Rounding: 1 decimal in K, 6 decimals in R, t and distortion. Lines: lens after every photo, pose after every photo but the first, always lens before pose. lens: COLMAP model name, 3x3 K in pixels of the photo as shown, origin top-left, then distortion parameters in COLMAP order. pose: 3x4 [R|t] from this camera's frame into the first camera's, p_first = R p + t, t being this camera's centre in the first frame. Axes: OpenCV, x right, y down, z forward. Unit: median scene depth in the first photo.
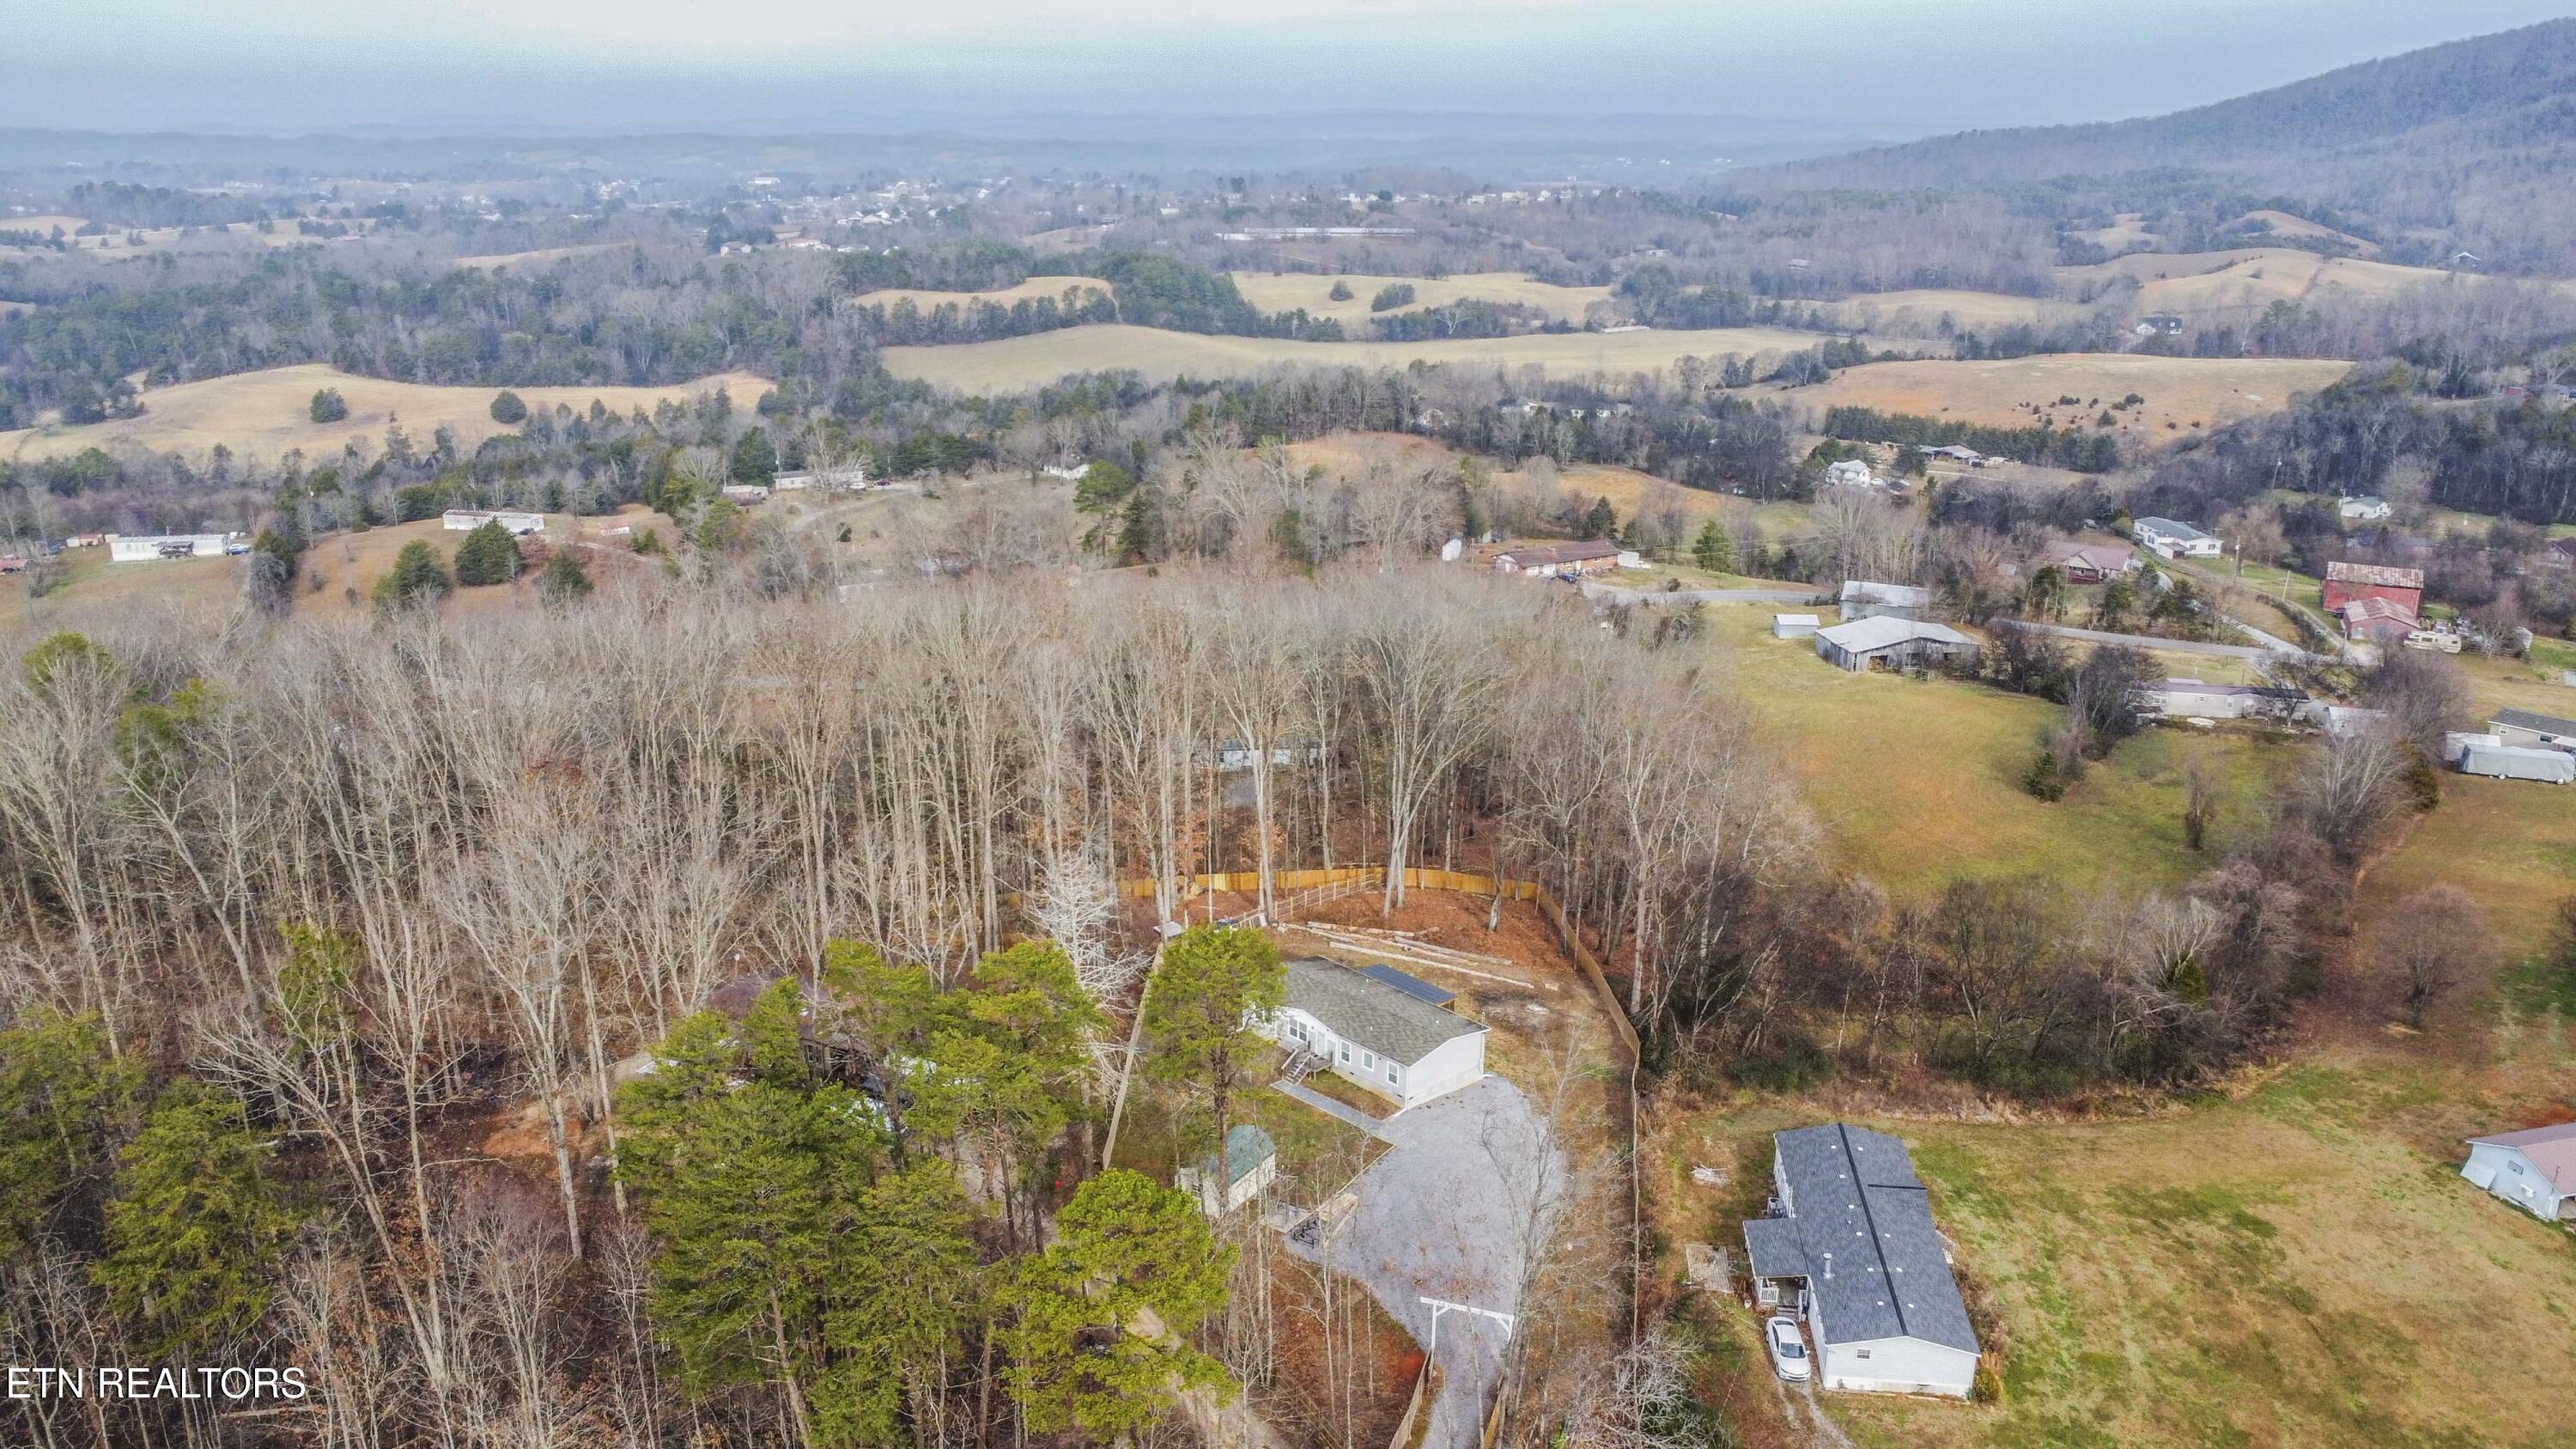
lens RADIAL K [[1755.7, 0, 1284.1], [0, 1755.7, 733.4], [0, 0, 1]] dist [-0.132038, 0.205696]
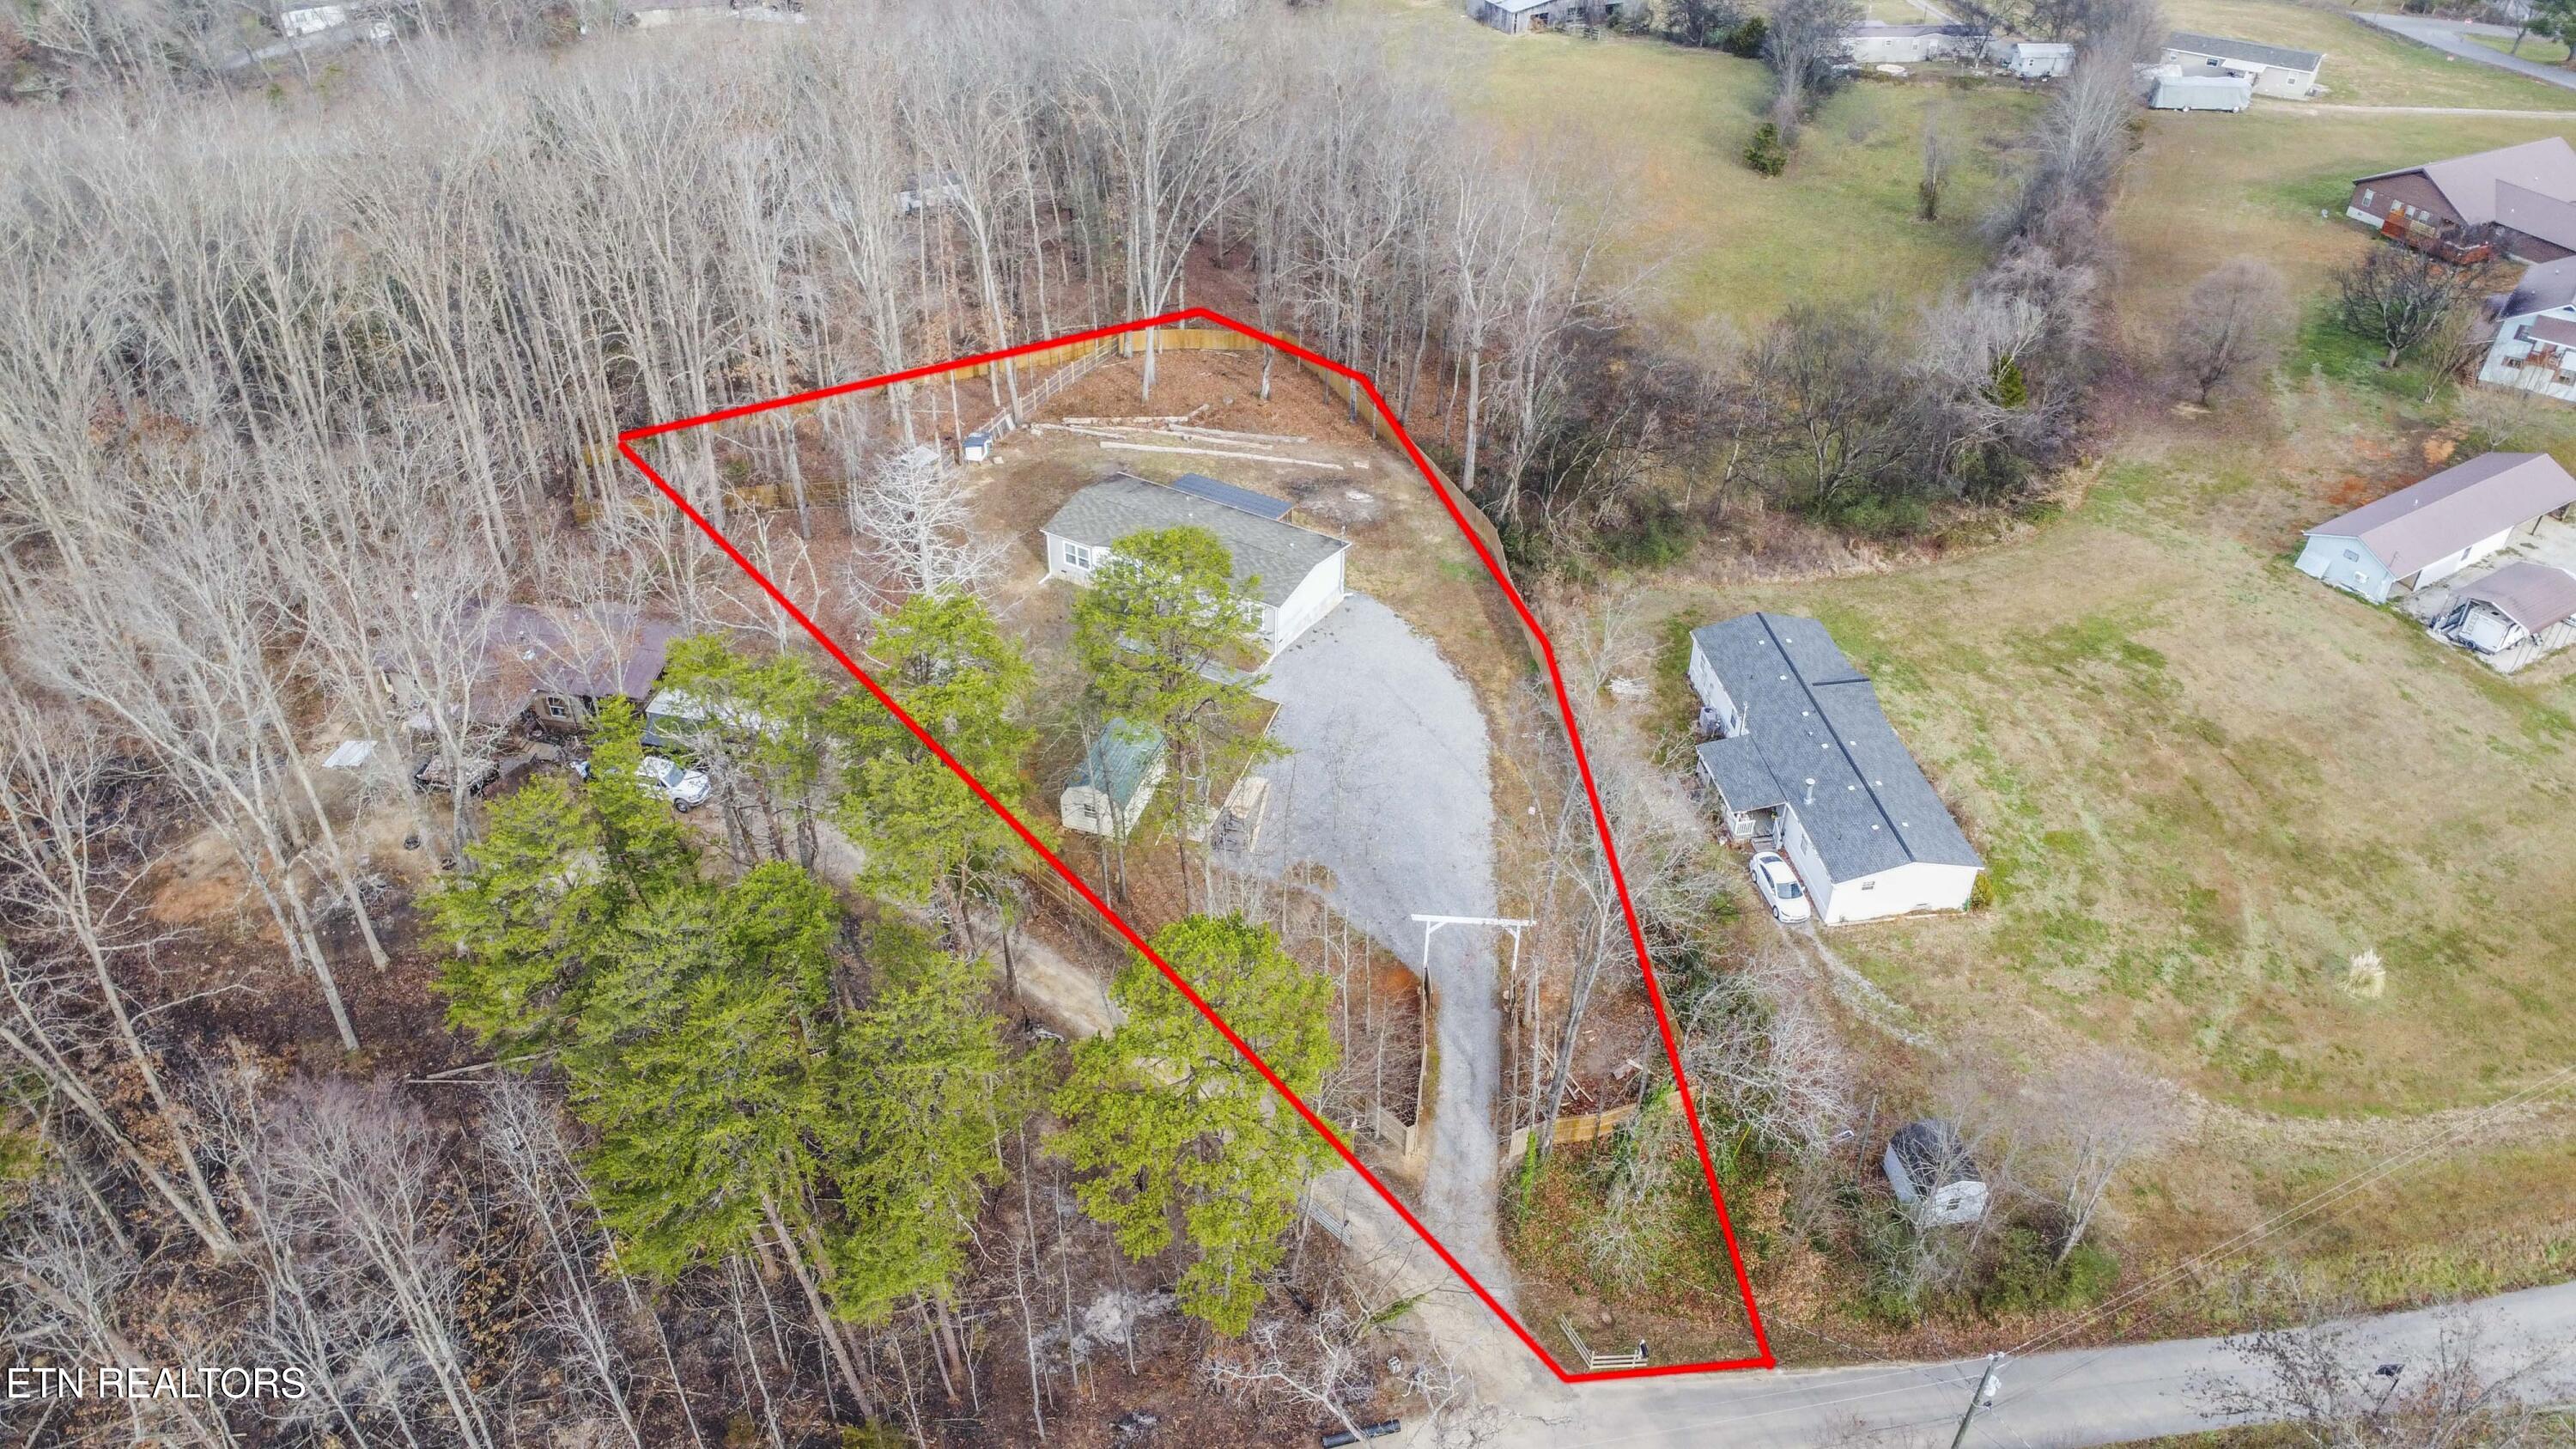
lens RADIAL K [[1755.7, 0, 1284.1], [0, 1755.7, 733.4], [0, 0, 1]] dist [-0.132038, 0.205696]
pose [[0.966239, -0.161841, 0.200474, -0.104844], [0.083952, 0.933395, 0.348893, -0.051996], [-0.243587, -0.320284, 0.915469, 0.174988]]
